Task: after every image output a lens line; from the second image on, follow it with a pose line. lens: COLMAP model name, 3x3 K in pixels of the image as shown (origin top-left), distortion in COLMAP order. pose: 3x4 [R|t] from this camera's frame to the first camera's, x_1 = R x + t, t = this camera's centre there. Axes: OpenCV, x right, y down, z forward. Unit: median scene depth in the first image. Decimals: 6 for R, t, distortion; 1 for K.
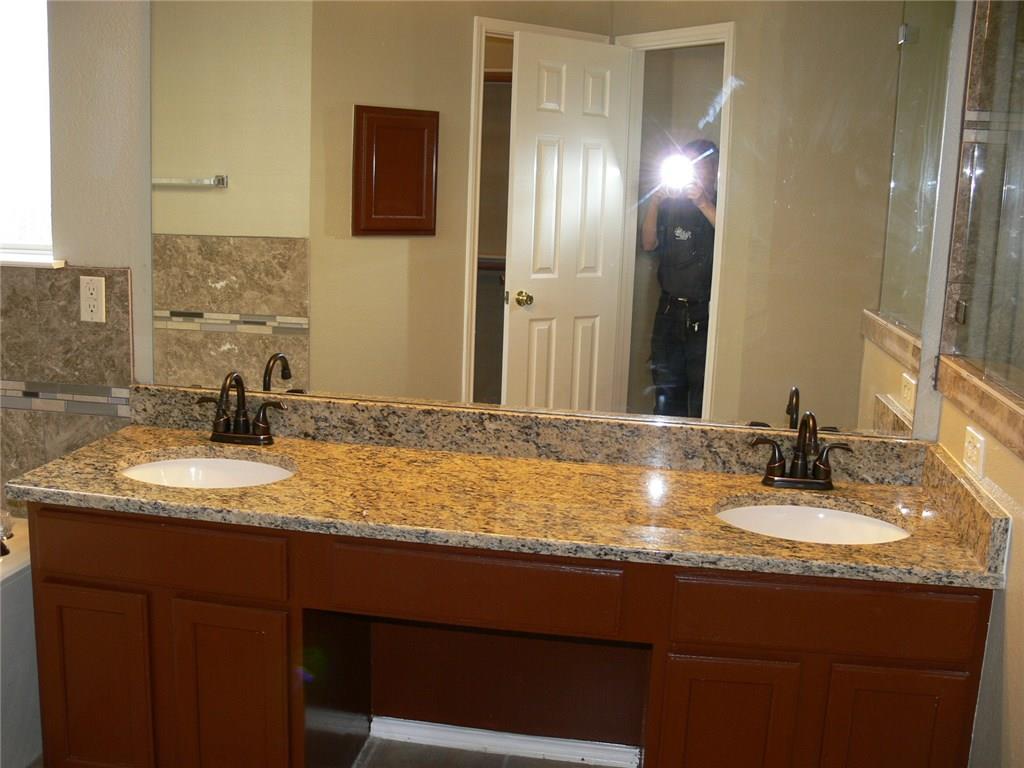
lens RADIAL K [[1055.1, 0, 495.7], [0, 1055.1, 383.3], [0, 0, 1]] dist [-0.186042, 0.229440]
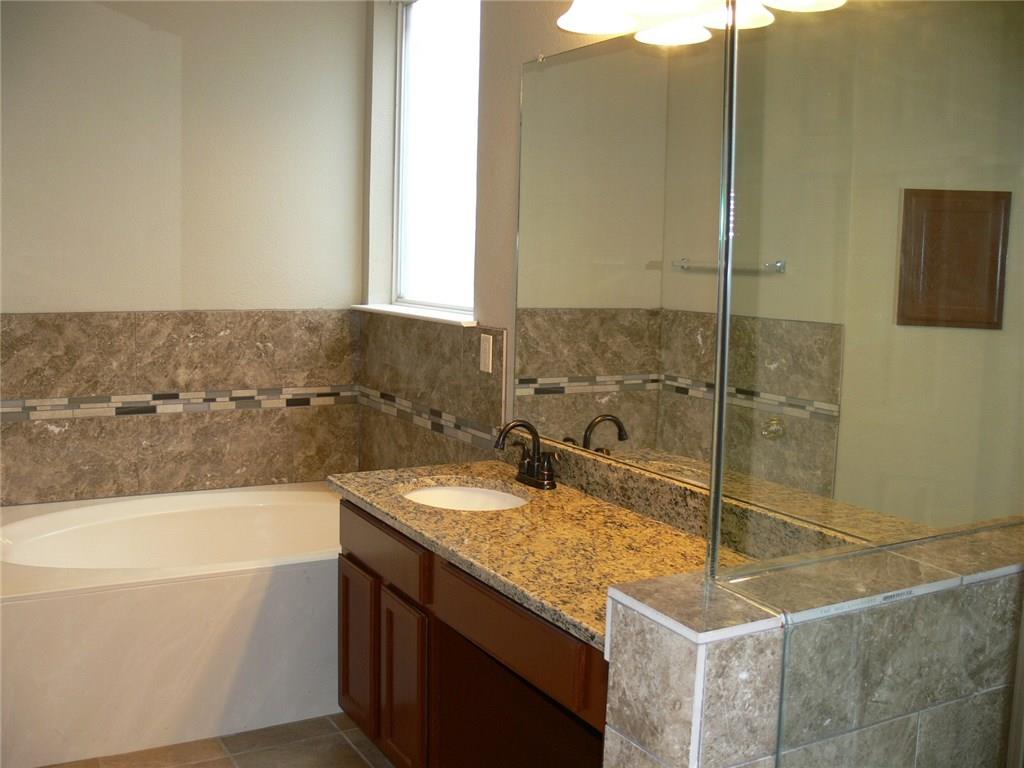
lens RADIAL K [[1055.1, 0, 495.7], [0, 1055.1, 383.3], [0, 0, 1]] dist [-0.186042, 0.229440]
pose [[0.619135, 0.072970, -0.781887, 0.591522], [-0.149899, 0.988347, -0.026460, -0.014889], [0.770845, 0.133587, 0.622858, 0.232299]]
